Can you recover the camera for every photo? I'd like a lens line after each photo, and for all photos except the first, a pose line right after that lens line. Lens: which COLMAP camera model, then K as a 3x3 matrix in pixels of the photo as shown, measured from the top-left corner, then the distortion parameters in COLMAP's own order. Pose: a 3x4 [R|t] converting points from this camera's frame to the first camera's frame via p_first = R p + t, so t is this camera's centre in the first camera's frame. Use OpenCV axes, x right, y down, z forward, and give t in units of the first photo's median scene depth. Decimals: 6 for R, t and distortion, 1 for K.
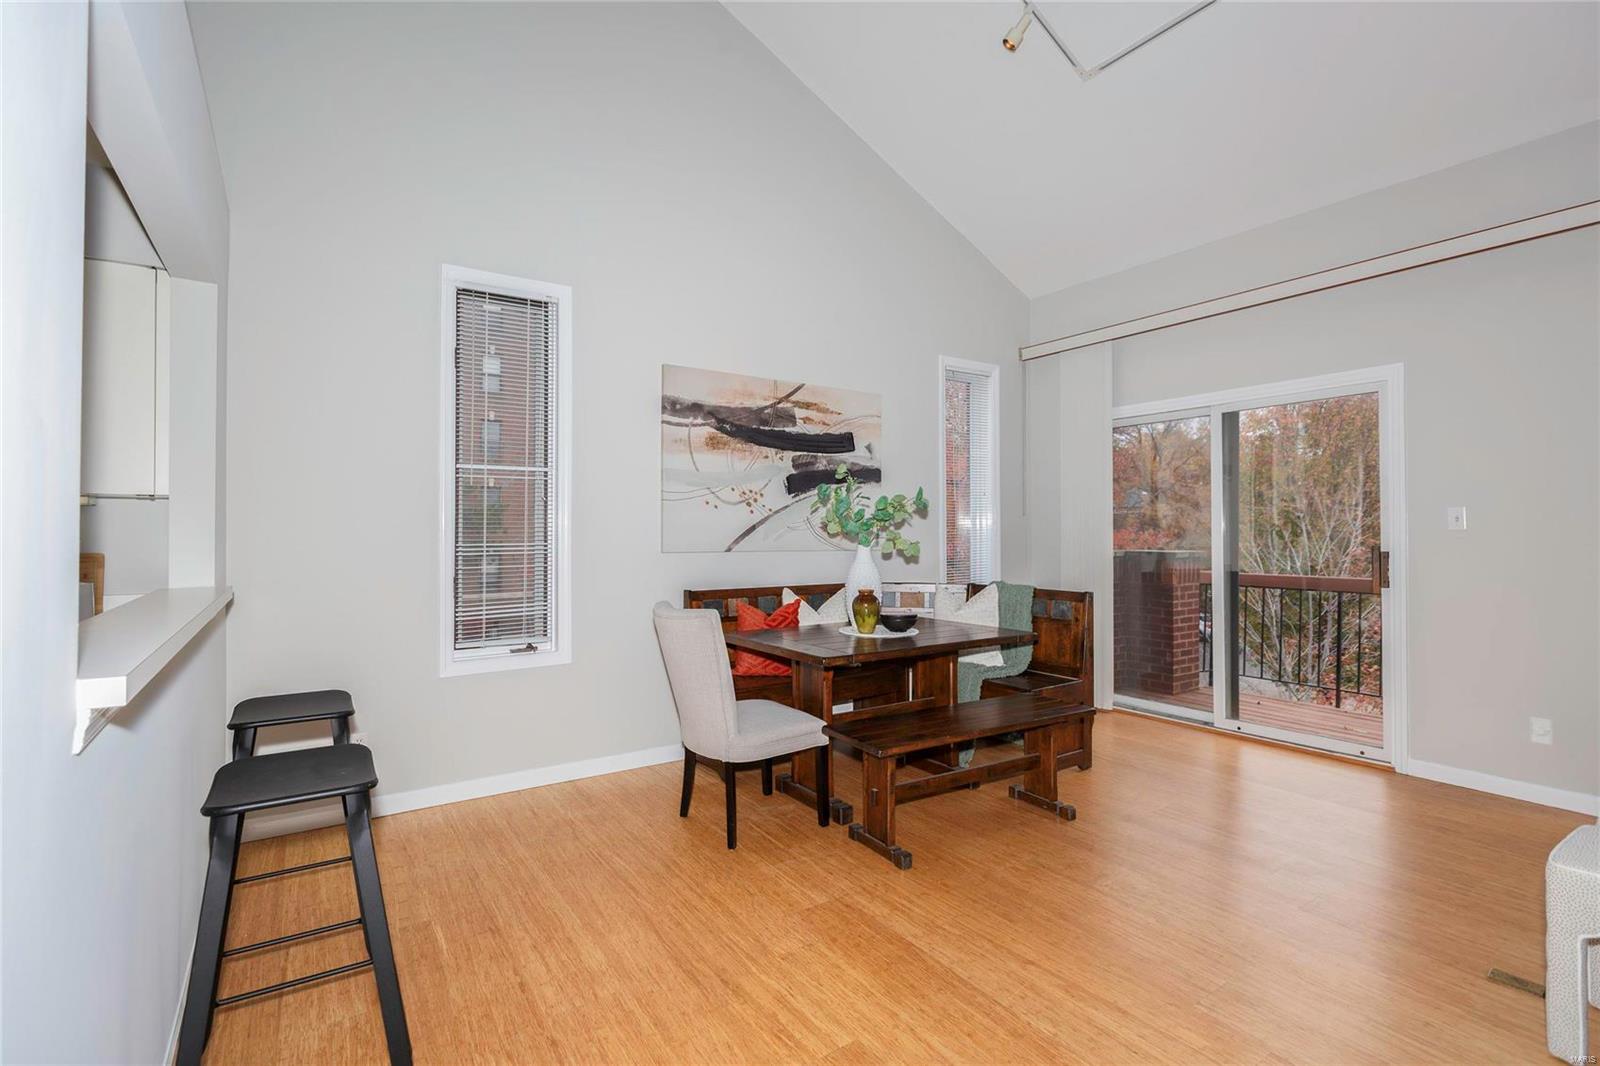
lens RADIAL K [[727.0, 0, 781.1], [0, 727.0, 524.8], [0, 0, 1]] dist [0.015711, -0.000217]
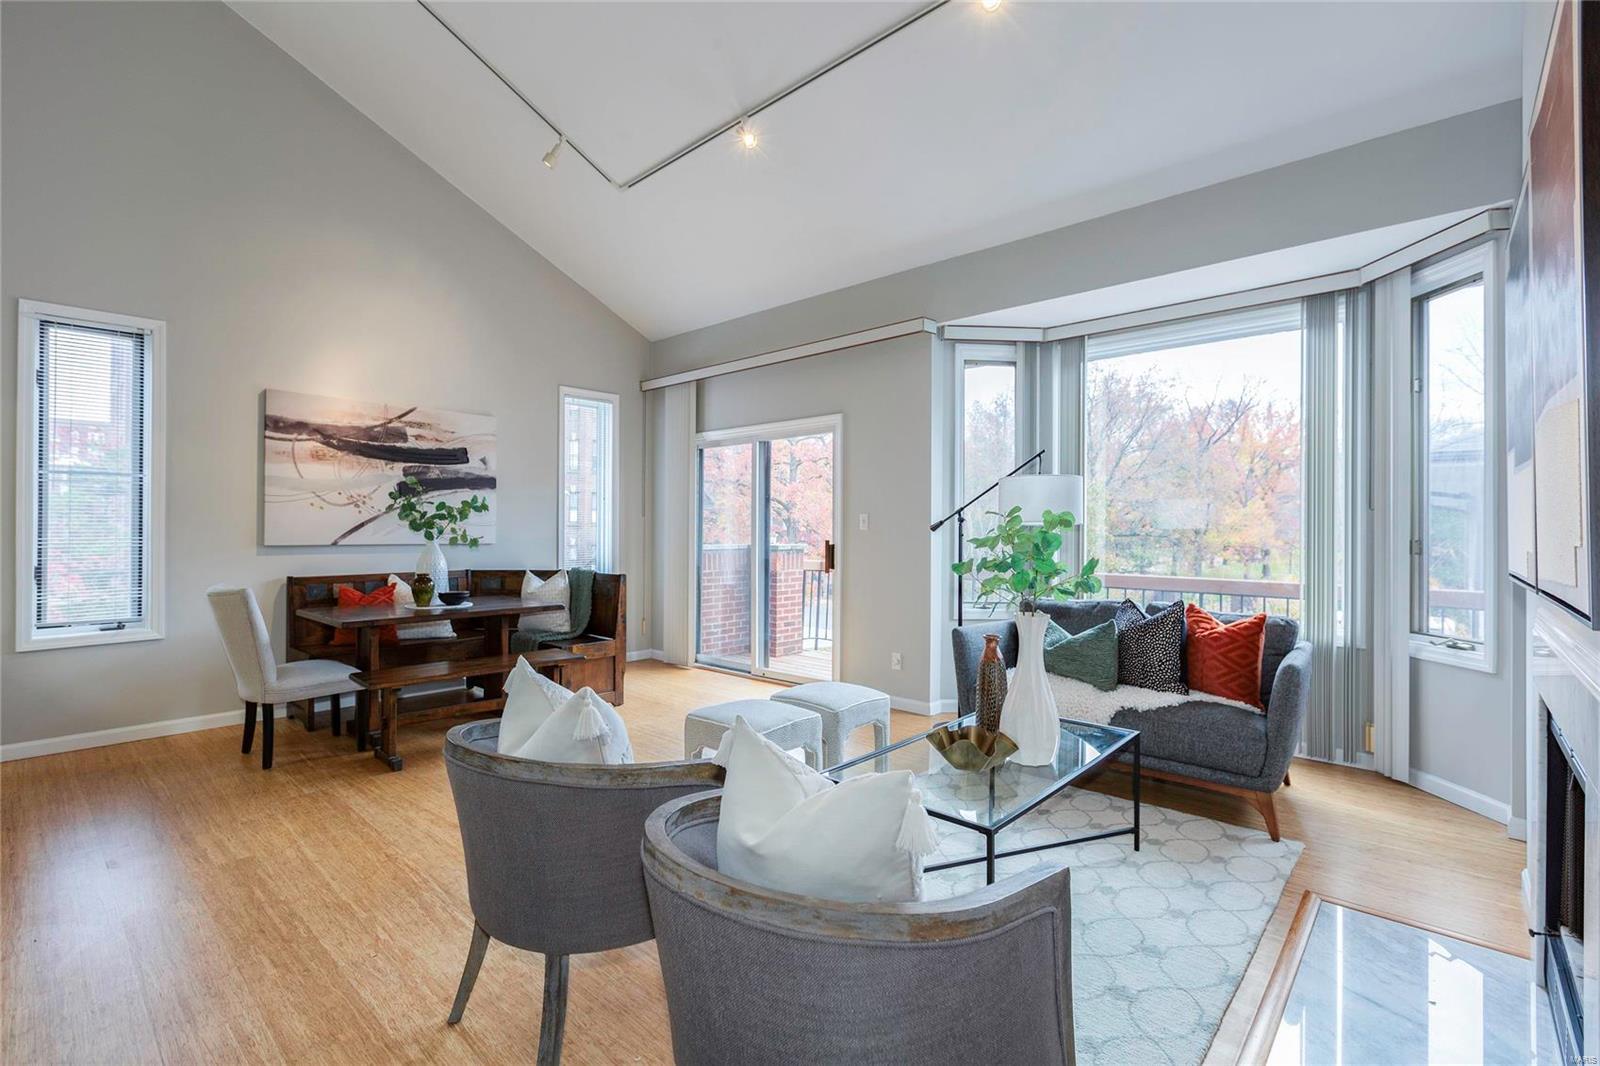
lens RADIAL K [[727.0, 0, 781.1], [0, 727.0, 524.8], [0, 0, 1]] dist [0.015711, -0.000217]
pose [[0.977106, 0.004385, 0.212706, 0.380729], [-0.005633, 0.999970, 0.005259, -0.006993], [-0.212676, -0.006336, 0.977102, -0.337047]]
